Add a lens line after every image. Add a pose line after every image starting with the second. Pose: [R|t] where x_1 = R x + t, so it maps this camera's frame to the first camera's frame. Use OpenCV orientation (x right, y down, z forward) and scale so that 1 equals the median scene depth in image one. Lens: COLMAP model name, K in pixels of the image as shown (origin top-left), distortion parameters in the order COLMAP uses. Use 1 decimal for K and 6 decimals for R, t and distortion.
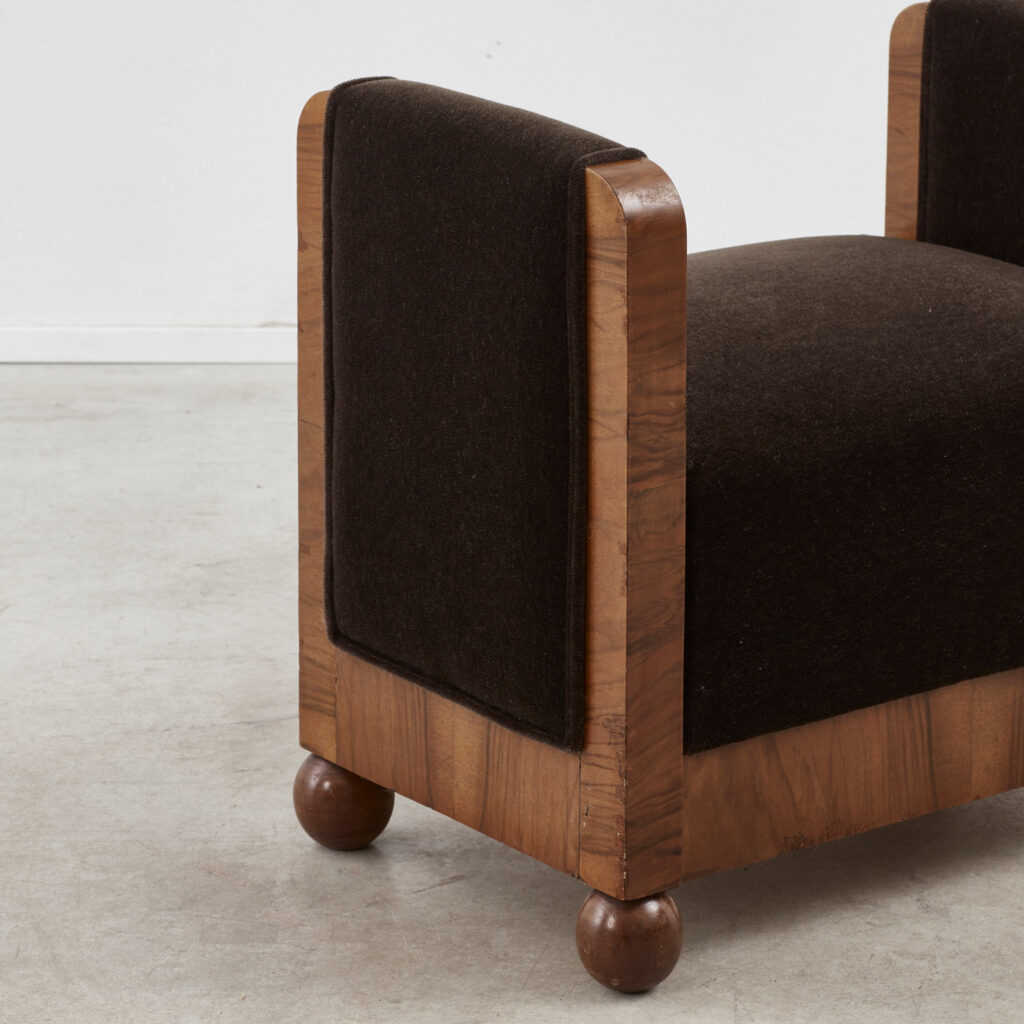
lens RADIAL K [[6758.5, 0, 512.0], [0, 6758.5, 512.0], [0, 0, 1]] dist [-0.334081, 10.165604]
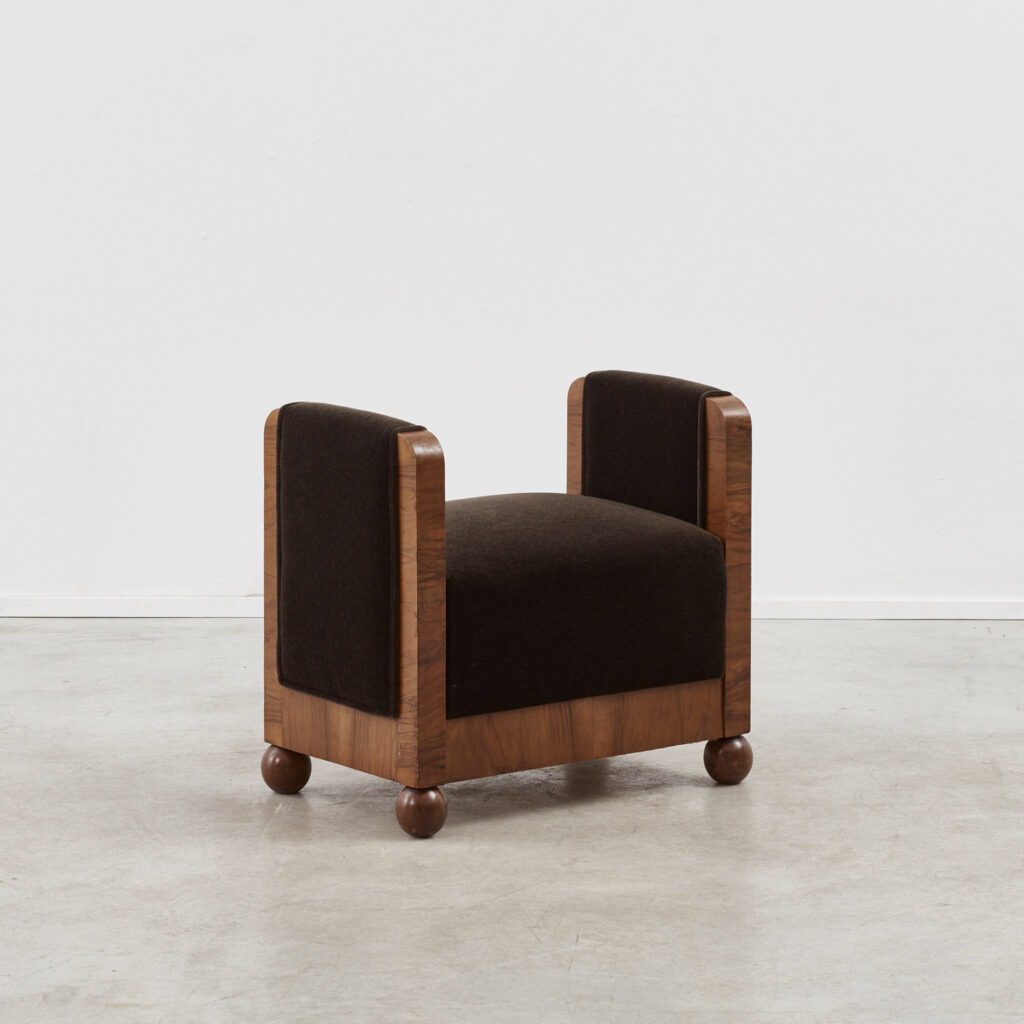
lens RADIAL K [[6548.7, 0, 512.0], [0, 6548.7, 512.0], [0, 0, 1]] dist [-0.859016, -28.791574]
pose [[0.999993, 0.003076, 0.002251, 0.039906], [-0.002859, 0.995885, -0.090582, 0.151436], [-0.002520, 0.090575, 0.995886, -0.996247]]
